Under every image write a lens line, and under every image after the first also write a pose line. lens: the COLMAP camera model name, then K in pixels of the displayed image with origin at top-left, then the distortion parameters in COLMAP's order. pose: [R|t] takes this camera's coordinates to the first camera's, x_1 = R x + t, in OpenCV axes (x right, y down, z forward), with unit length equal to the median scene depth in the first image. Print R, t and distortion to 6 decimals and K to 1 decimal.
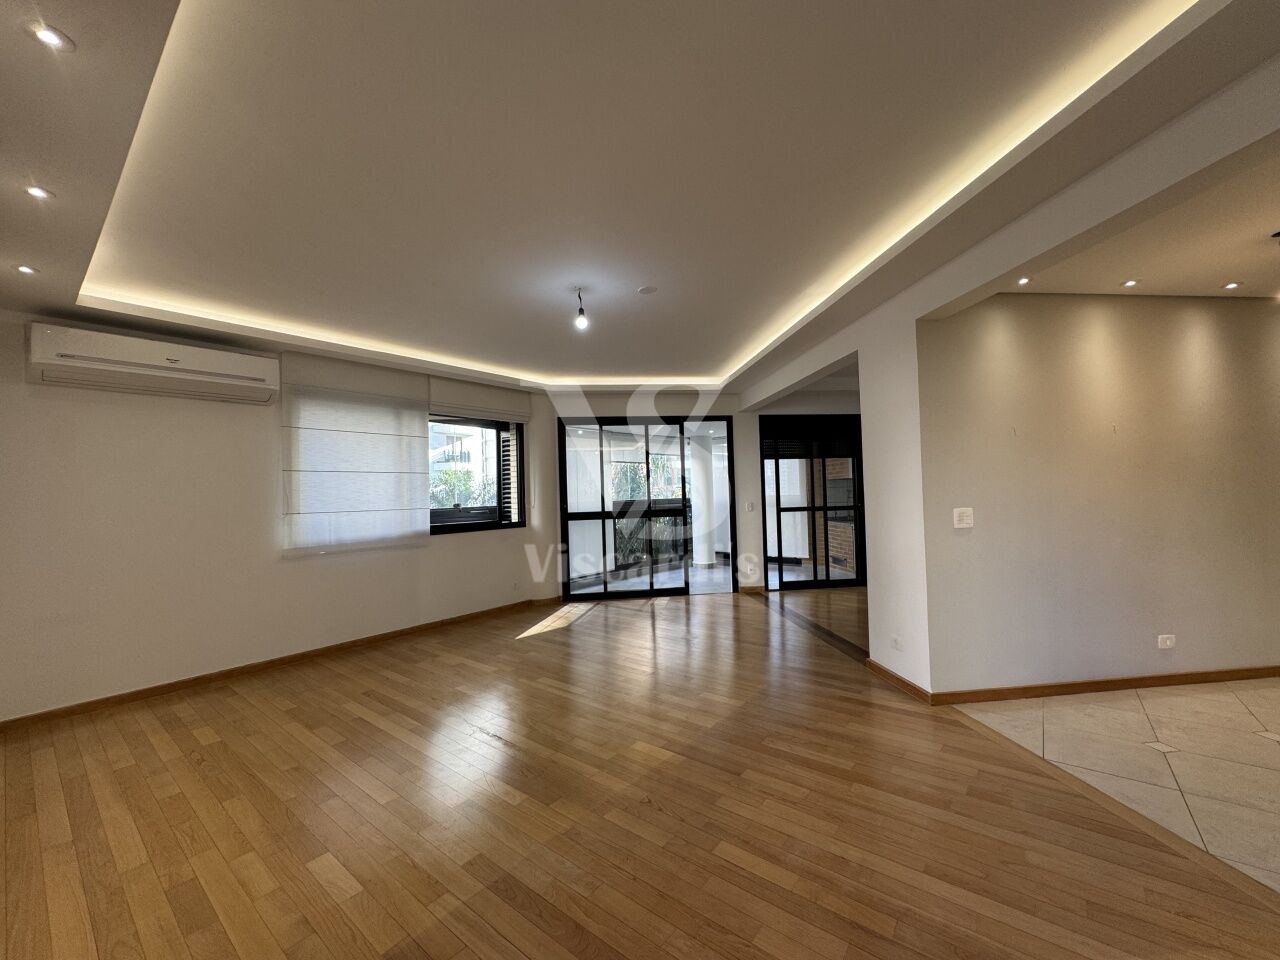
lens RADIAL K [[507.0, 0, 643.4], [0, 507.0, 481.5], [0, 0, 1]] dist [-0.001213, -0.000183]
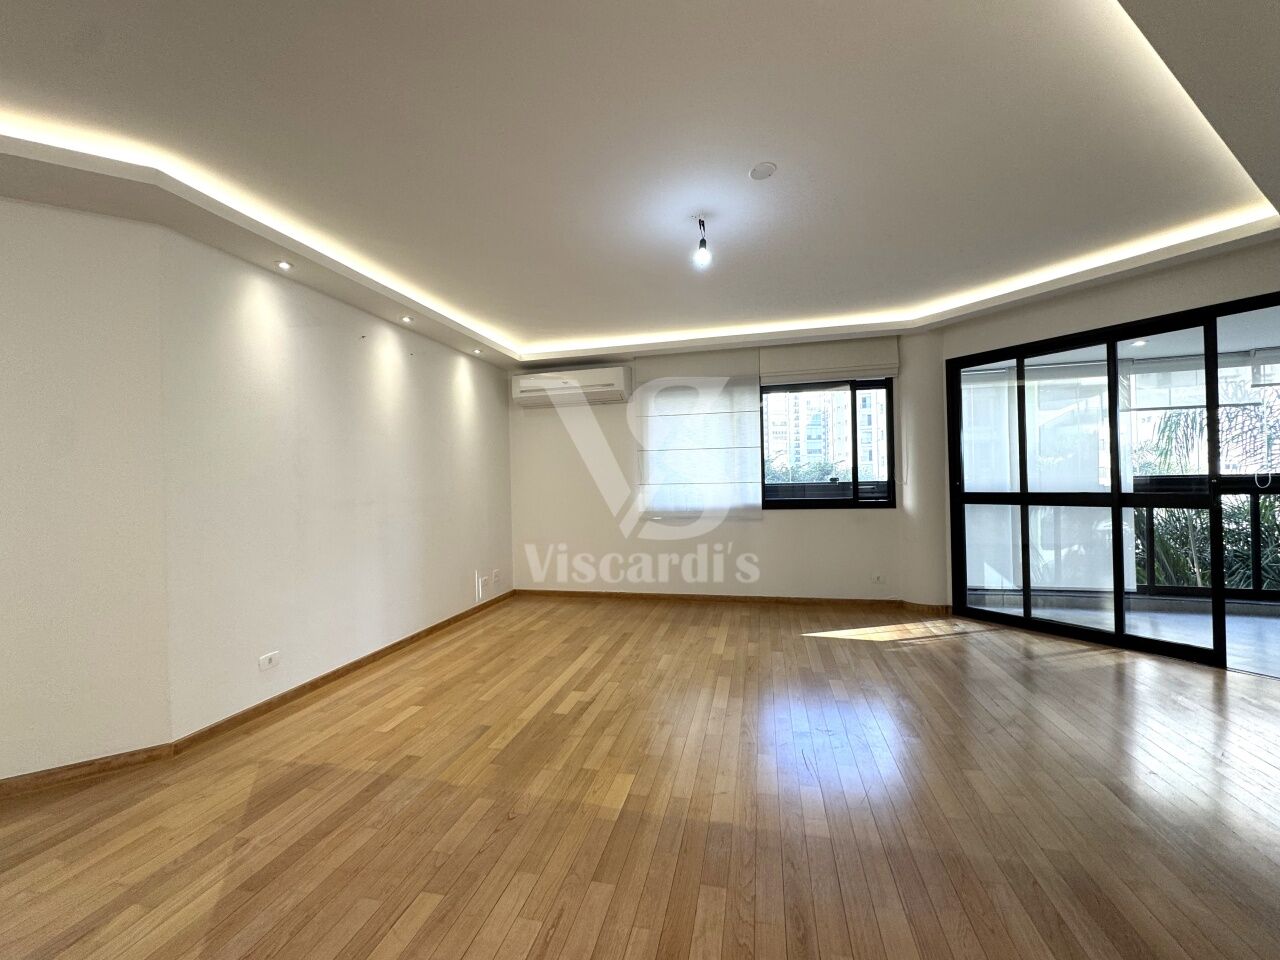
lens RADIAL K [[507.0, 0, 634.2], [0, 507.0, 482.7], [0, 0, 1]] dist [-0.001213, -0.000183]
pose [[0.423282, 0.022672, -0.905714, 0.368357], [0.030655, 0.998756, 0.039328, 0.006719], [0.905479, -0.044411, 0.422061, 0.349755]]
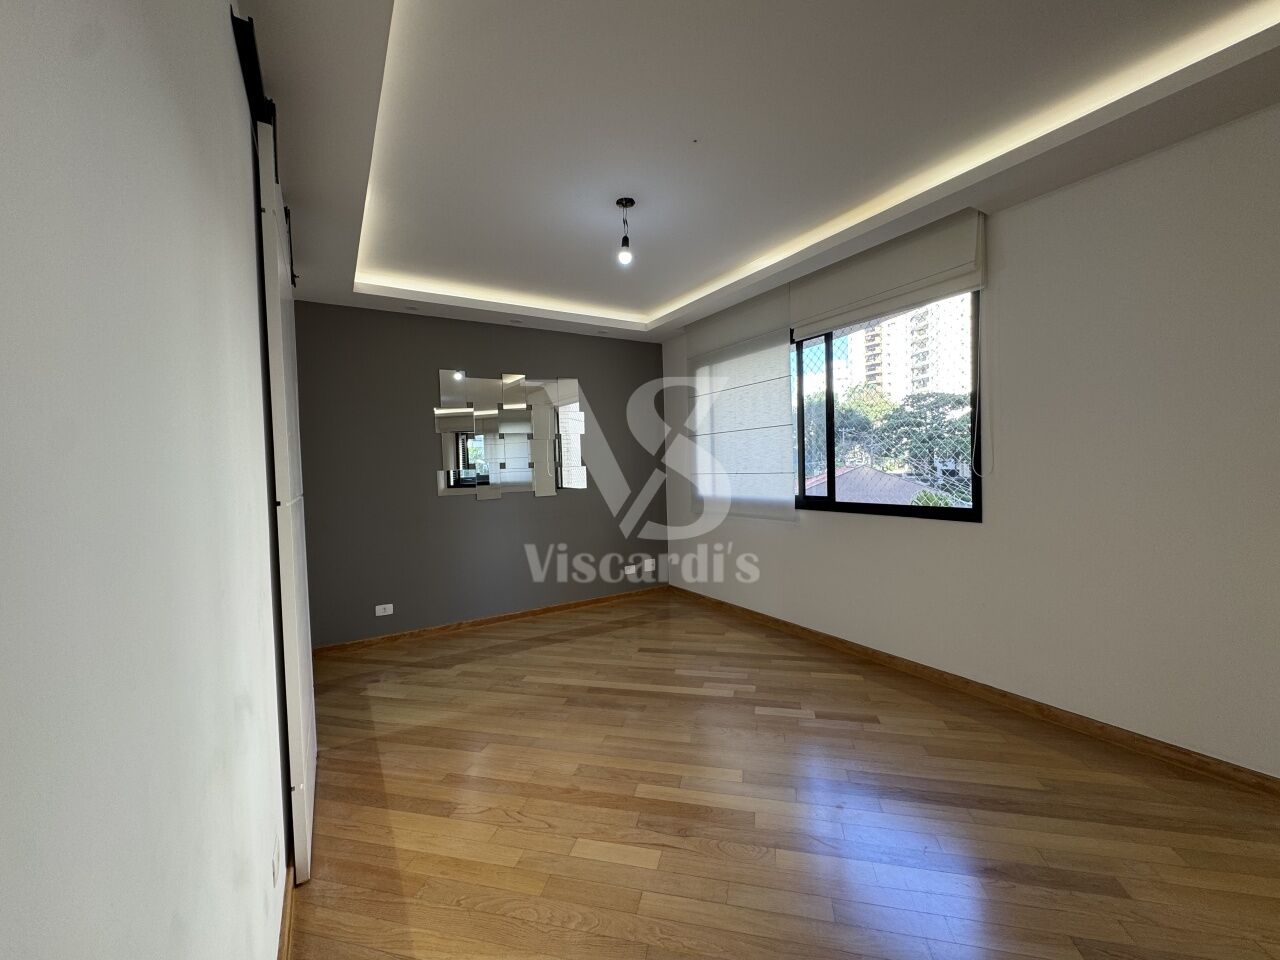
lens RADIAL K [[507.0, 0, 642.1], [0, 507.0, 477.4], [0, 0, 1]] dist [-0.001213, -0.000183]
pose [[-0.904363, 0.065016, -0.421782, 0.329846], [0.063983, 0.997813, 0.016621, -0.002925], [0.421940, -0.011955, -0.906545, 0.283719]]
